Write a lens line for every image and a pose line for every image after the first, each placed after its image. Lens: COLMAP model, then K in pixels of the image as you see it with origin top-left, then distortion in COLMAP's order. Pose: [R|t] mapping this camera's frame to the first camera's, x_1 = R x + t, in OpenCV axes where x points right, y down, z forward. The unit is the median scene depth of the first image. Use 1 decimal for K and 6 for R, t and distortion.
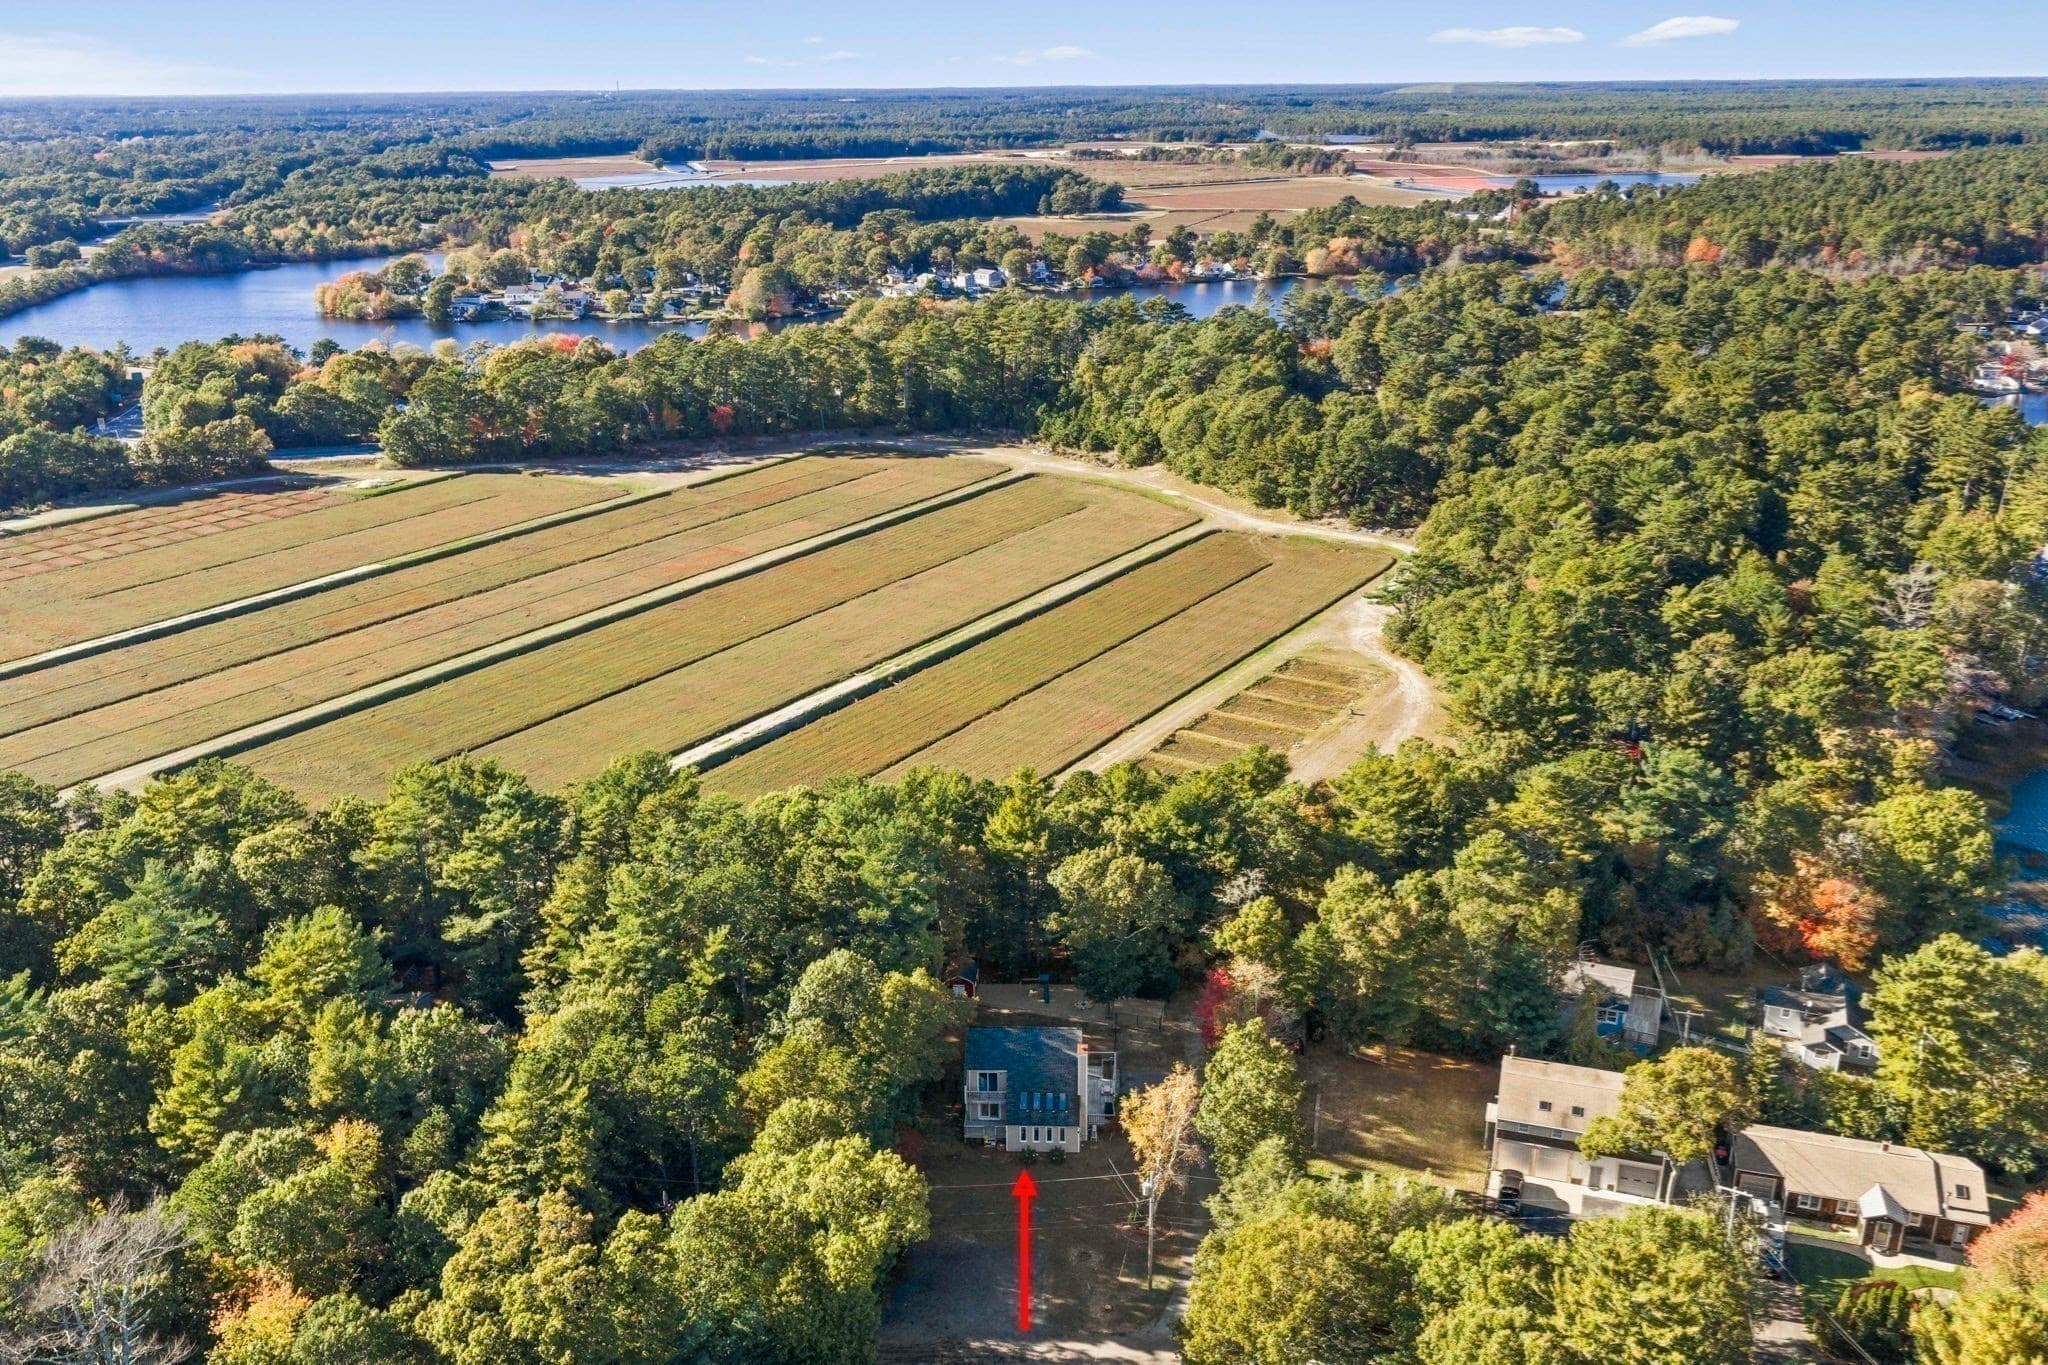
lens RADIAL K [[1732.9, 0, 1024.9], [0, 1732.9, 704.0], [0, 0, 1]] dist [0.024221, -0.039518]
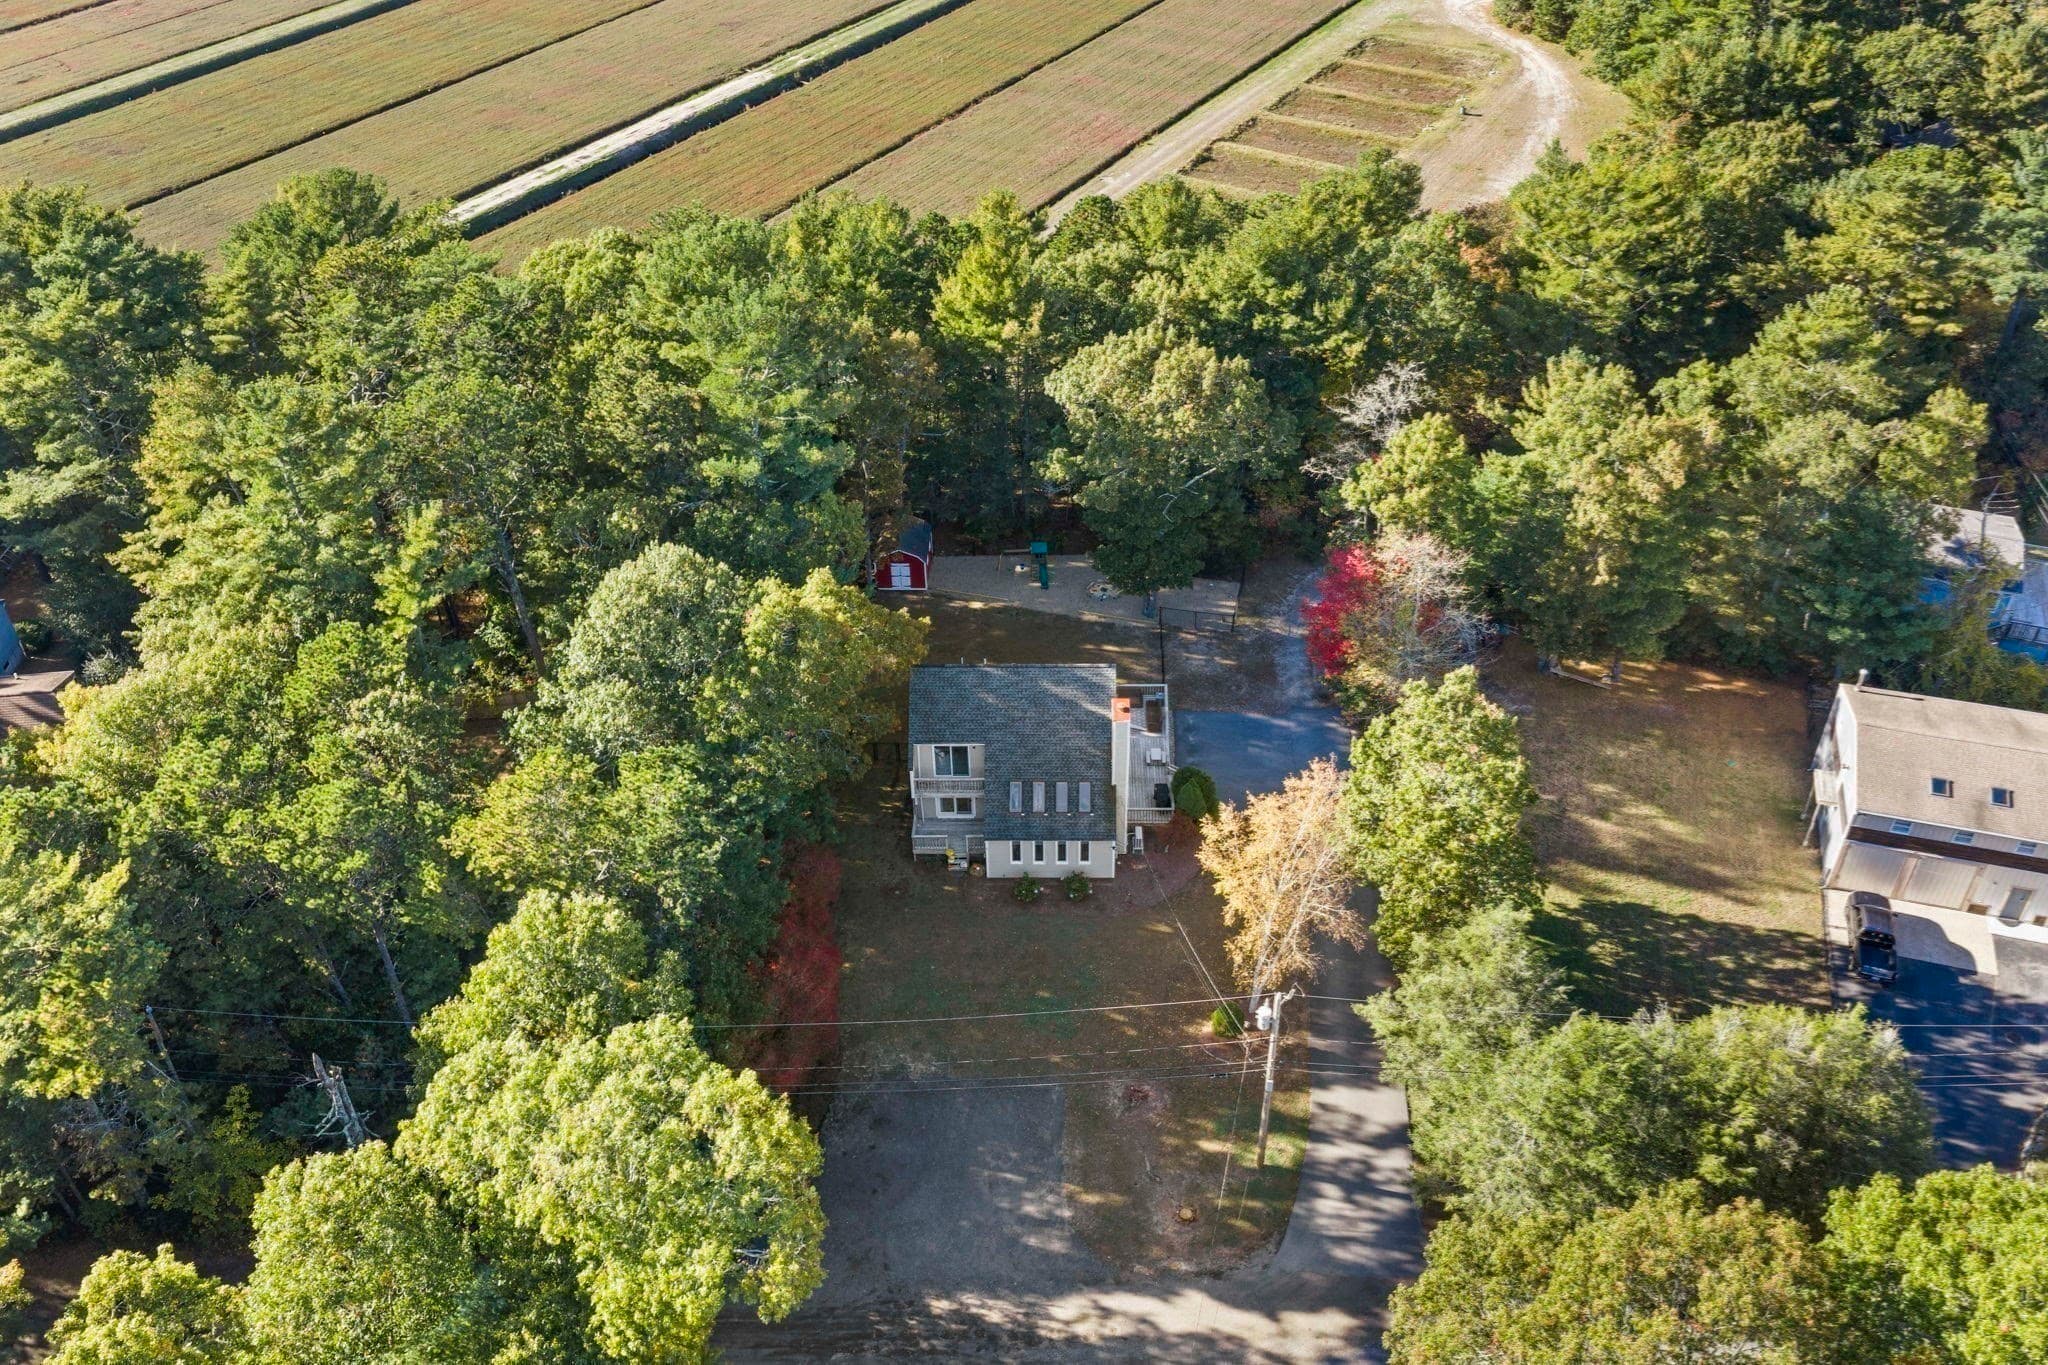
lens RADIAL K [[1732.9, 0, 1024.9], [0, 1732.9, 704.0], [0, 0, 1]] dist [0.024221, -0.039518]
pose [[0.999602, -0.022425, 0.017123, -0.006007], [0.016184, 0.952826, 0.303087, 0.026756], [-0.023112, -0.302689, 0.952809, 0.426382]]
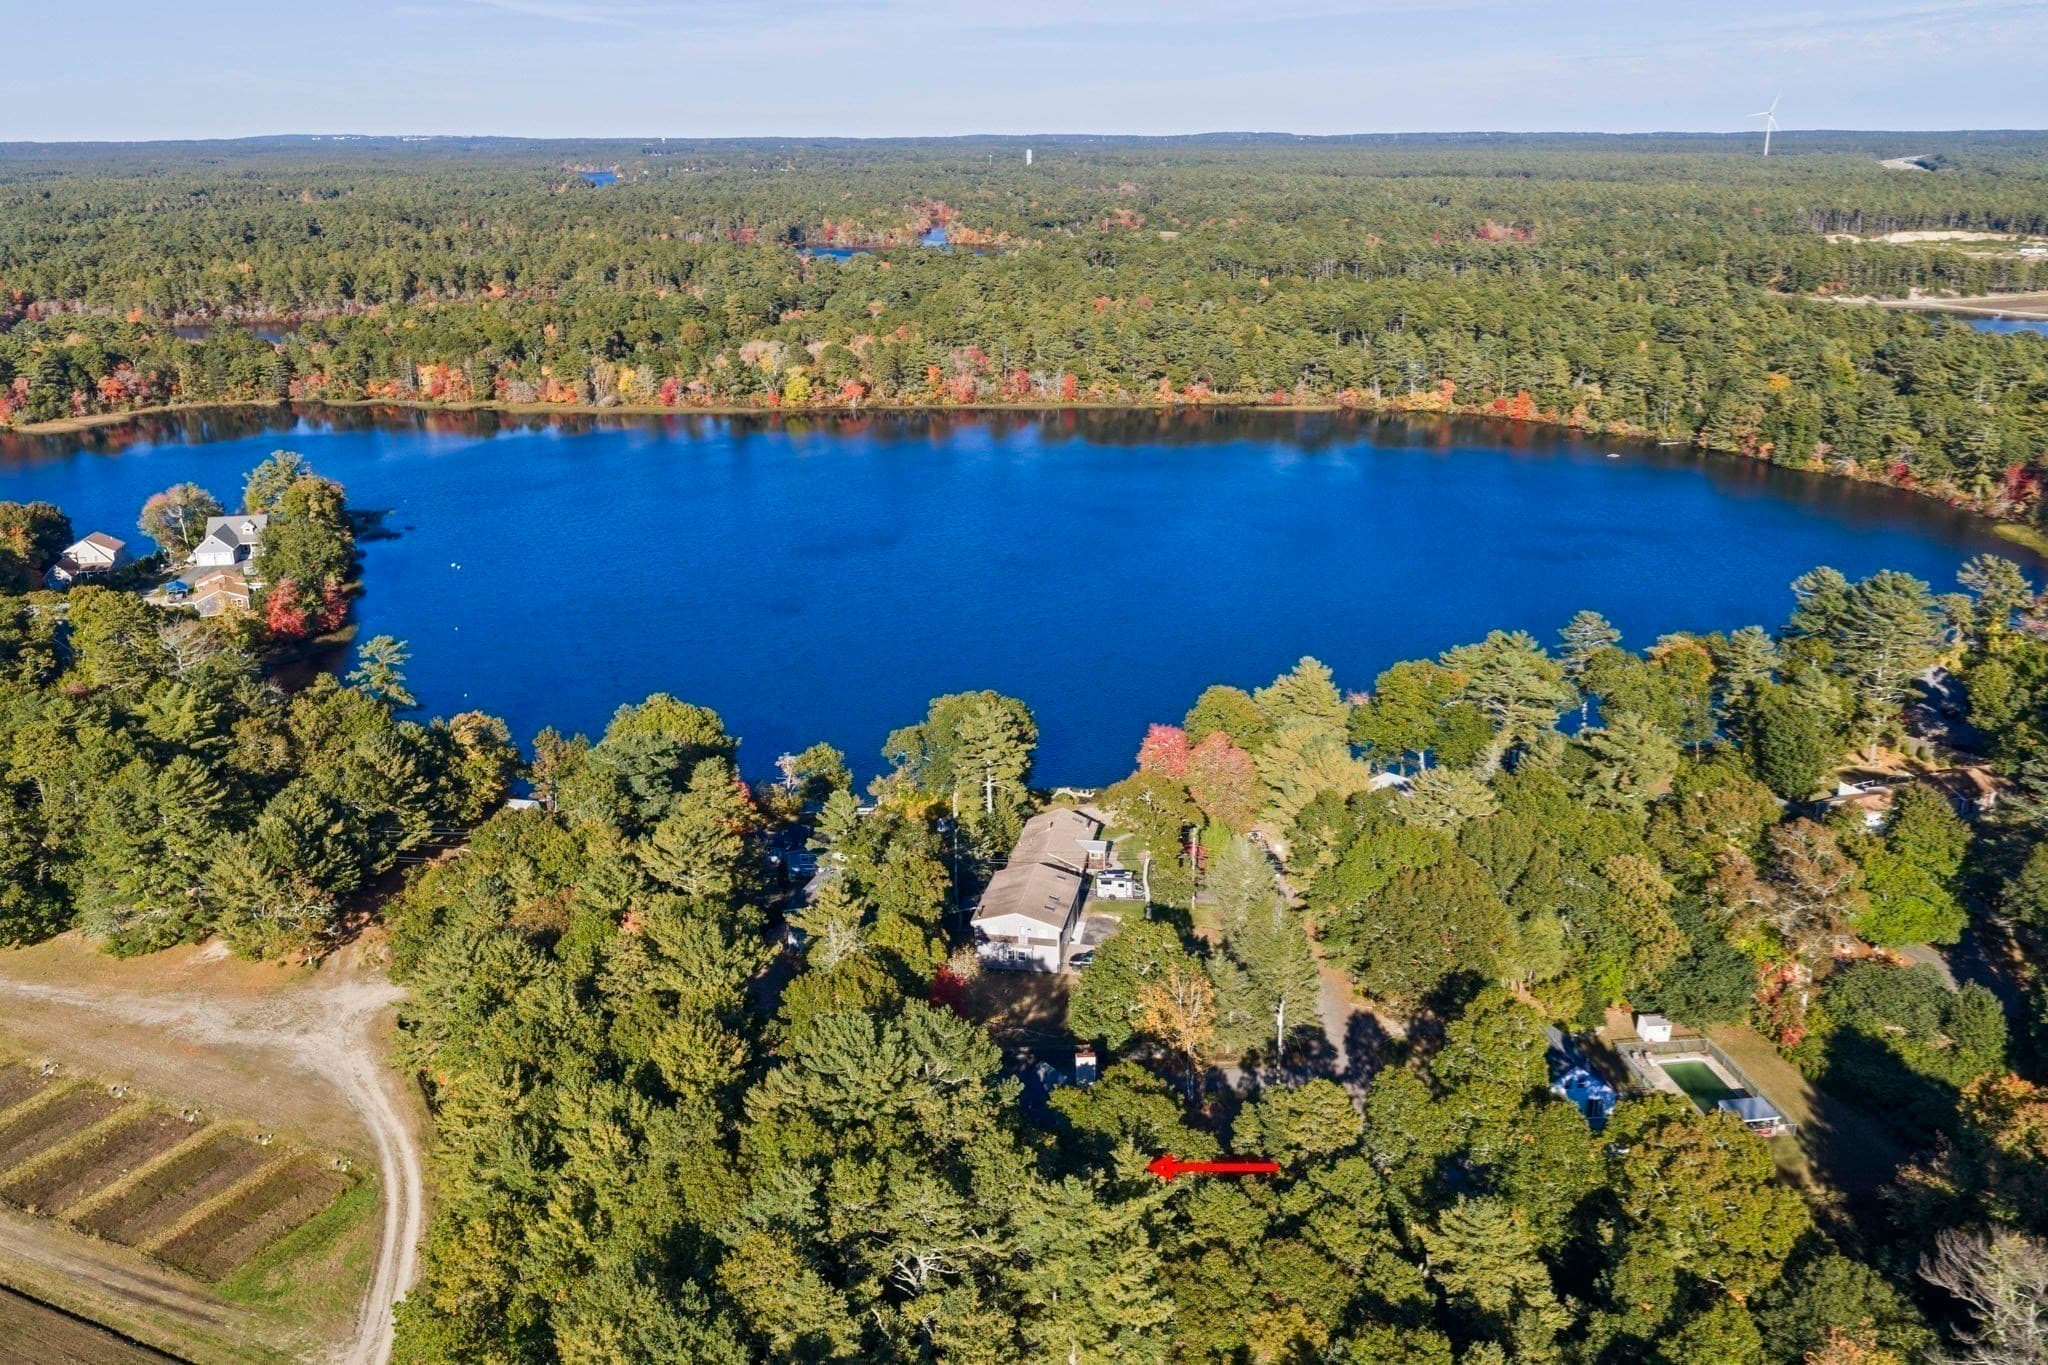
lens RADIAL K [[1732.9, 0, 1024.9], [0, 1732.9, 704.0], [0, 0, 1]] dist [0.024221, -0.039518]
pose [[-0.122692, -0.309928, 0.942810, -0.778351], [0.348389, 0.876080, 0.333329, -0.309470], [-0.929286, 0.369362, 0.000488, 0.867751]]
